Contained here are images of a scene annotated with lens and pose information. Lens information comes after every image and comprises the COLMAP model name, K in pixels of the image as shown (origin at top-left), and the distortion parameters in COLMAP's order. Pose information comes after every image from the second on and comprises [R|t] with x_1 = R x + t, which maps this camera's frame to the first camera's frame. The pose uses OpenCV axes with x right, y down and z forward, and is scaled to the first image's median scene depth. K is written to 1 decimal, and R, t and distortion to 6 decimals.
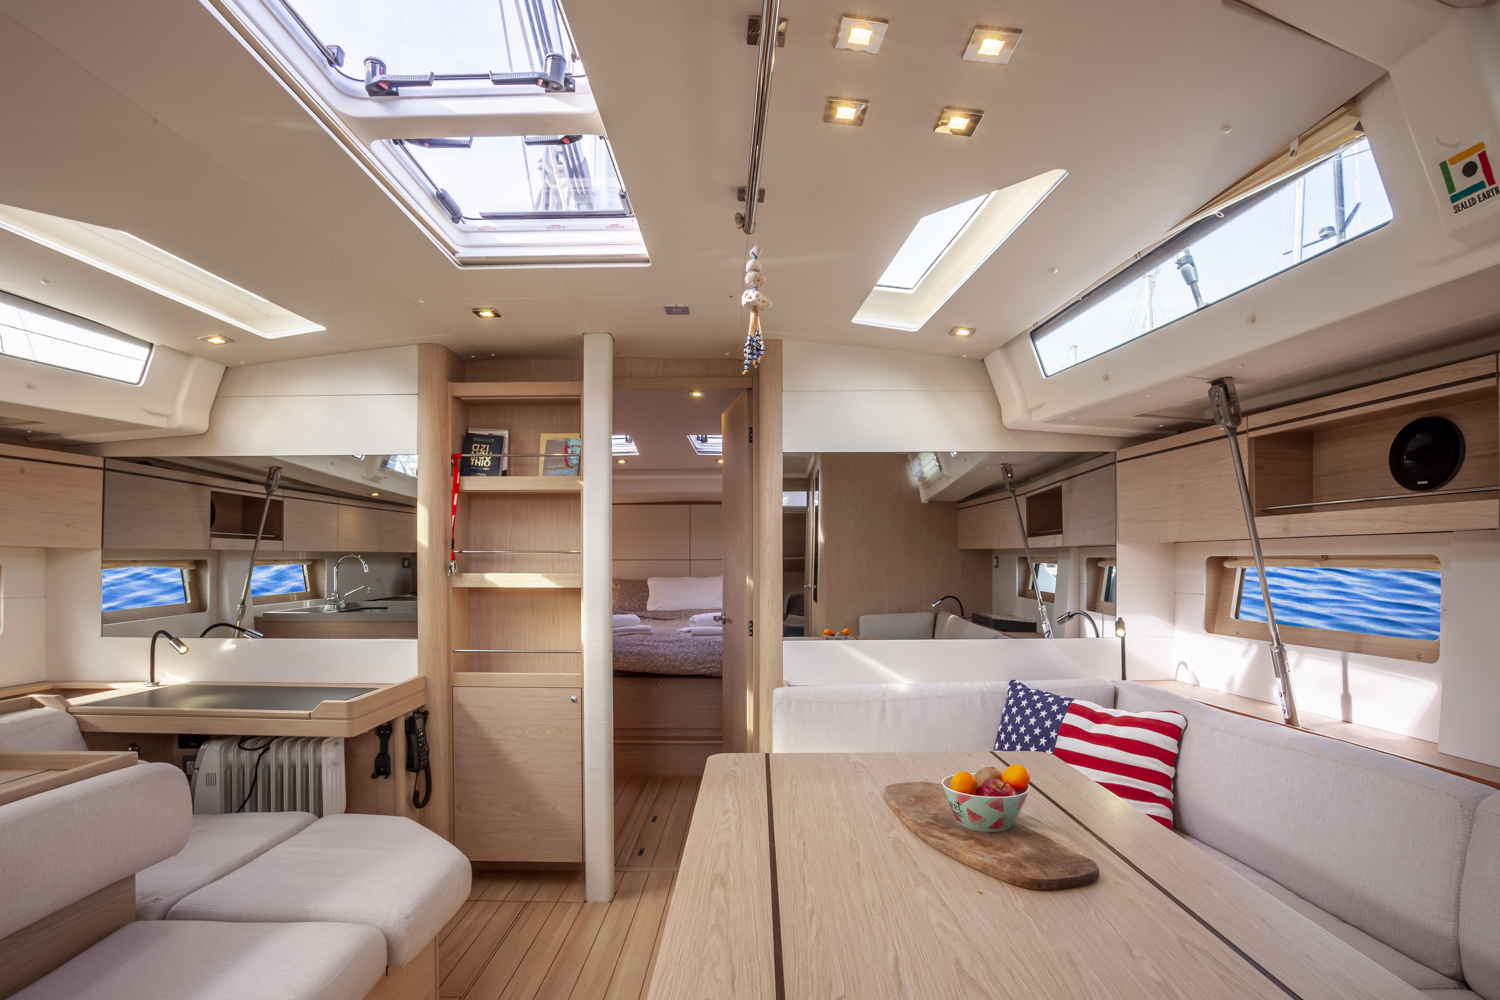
lens RADIAL K [[788.7, 0, 744.1], [0, 788.7, 576.2], [0, 0, 1]] dist [-0.025788, 0.001829]
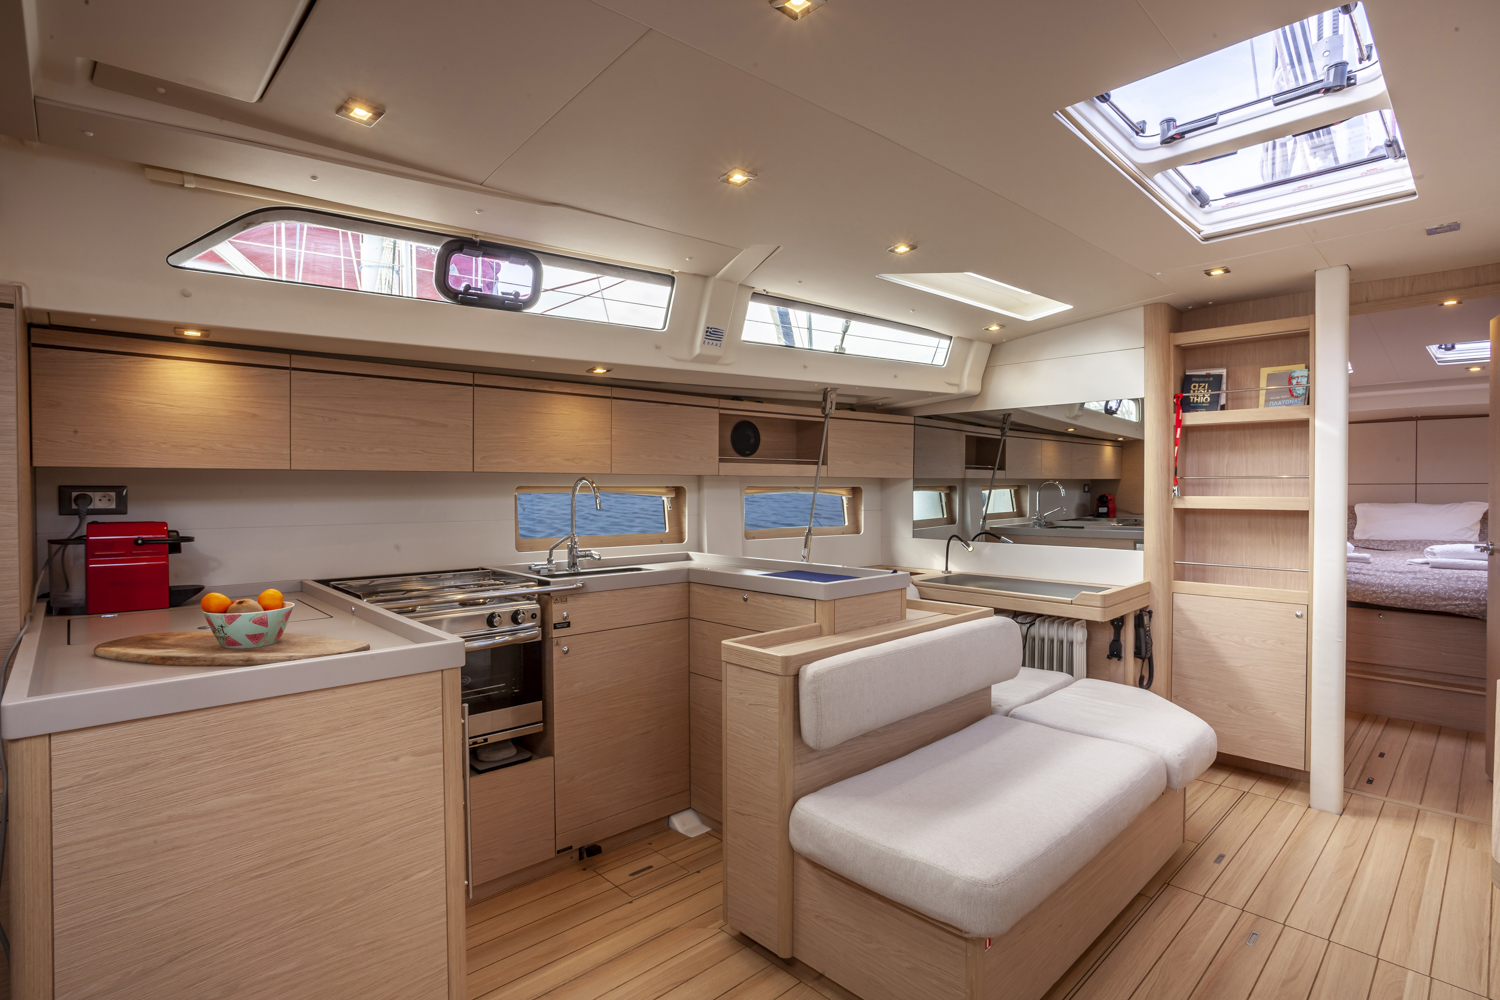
lens RADIAL K [[747.2, 0, 738.4], [0, 747.2, 500.7], [0, 0, 1]] dist [-0.056707, 0.029727]
pose [[0.699857, 0.009291, -0.714223, -0.043748], [-0.010166, 0.999944, 0.003046, 0.006414], [0.714211, 0.005129, 0.699912, -0.236720]]
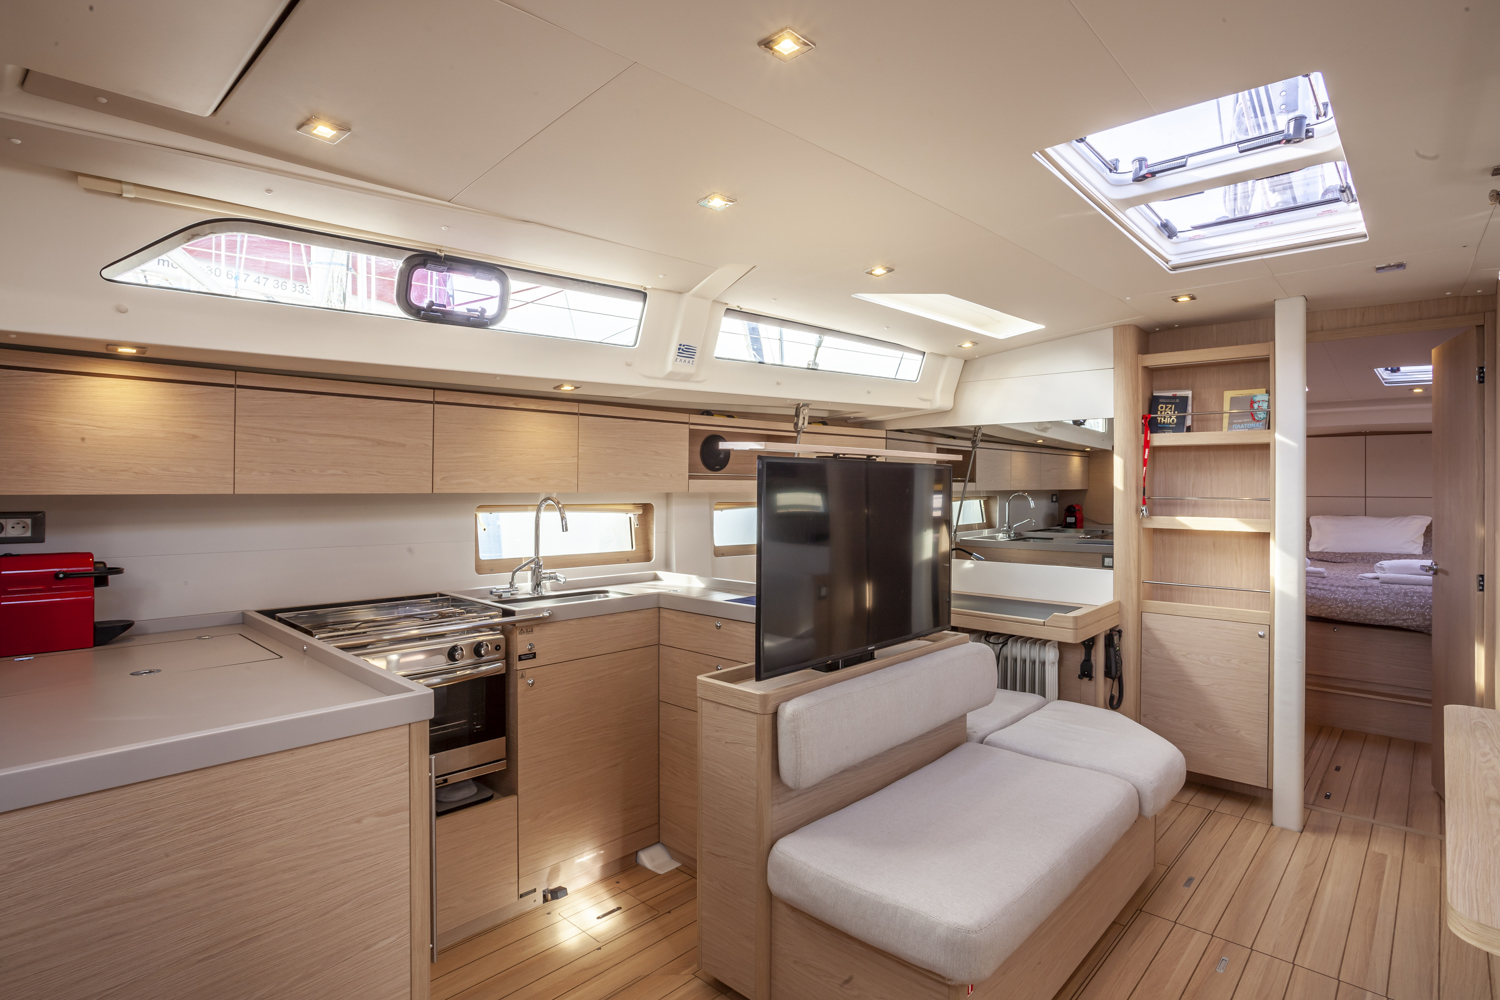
lens RADIAL K [[773.5, 0, 756.1], [0, 773.5, 486.2], [0, 0, 1]] dist [-0.058765, 0.034664]
pose [[0.750329, 0.001724, -0.661062, -0.049009], [-0.015292, 0.999774, -0.014751, -0.023215], [0.660888, 0.021177, 0.750186, -0.252182]]
